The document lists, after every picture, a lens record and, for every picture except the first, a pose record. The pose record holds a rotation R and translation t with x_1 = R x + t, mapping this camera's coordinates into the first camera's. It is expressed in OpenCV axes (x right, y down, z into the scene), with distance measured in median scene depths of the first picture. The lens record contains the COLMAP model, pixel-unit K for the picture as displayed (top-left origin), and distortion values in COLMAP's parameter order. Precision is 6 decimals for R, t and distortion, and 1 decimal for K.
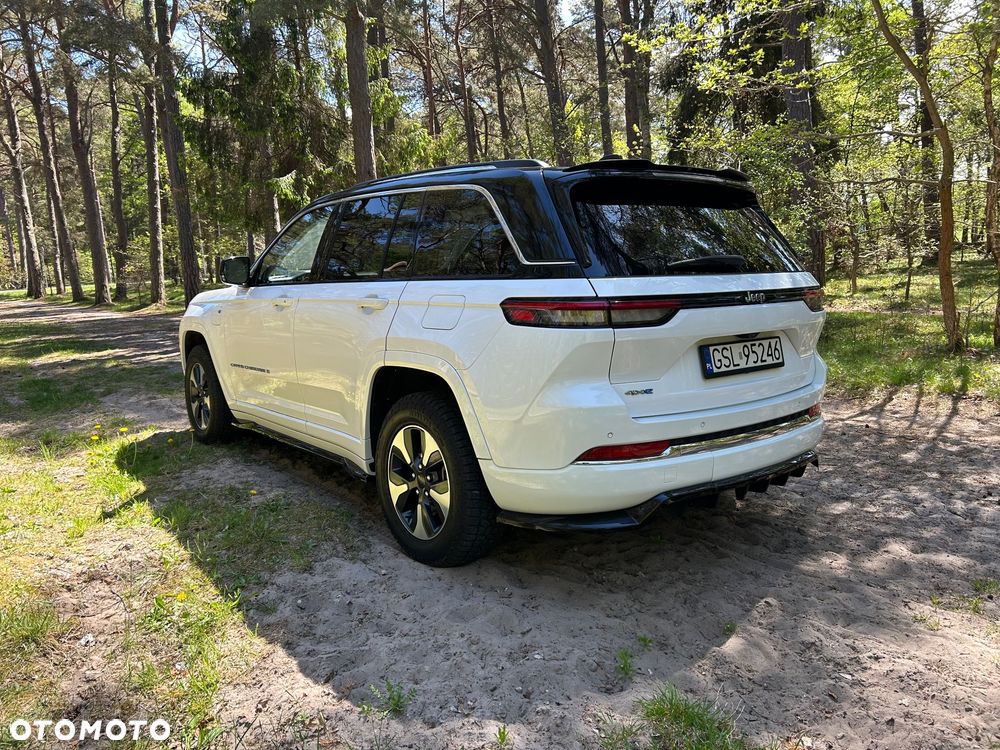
lens RADIAL K [[760.2, 0, 510.3], [0, 760.2, 373.6], [0, 0, 1]] dist [0.020429, -0.007296]
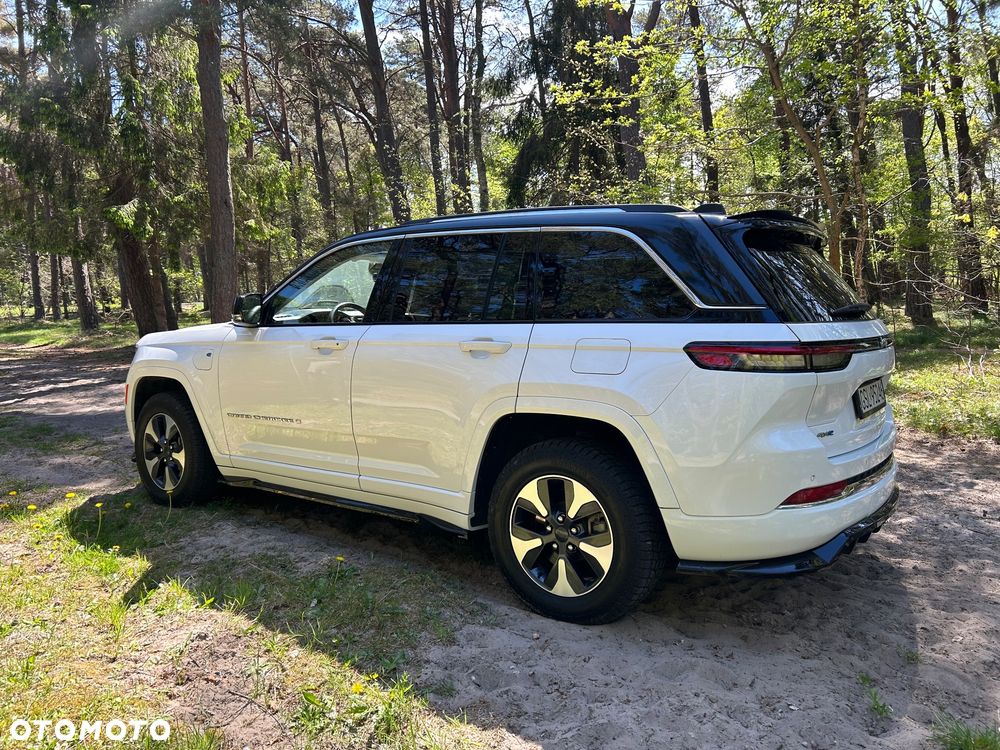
lens RADIAL K [[760.2, 0, 510.3], [0, 760.2, 373.6], [0, 0, 1]] dist [0.020429, -0.007296]
pose [[0.963646, -0.009440, 0.267016, -0.462082], [0.022923, 0.998612, -0.047421, -0.015833], [-0.266198, 0.051818, 0.962525, 0.102329]]
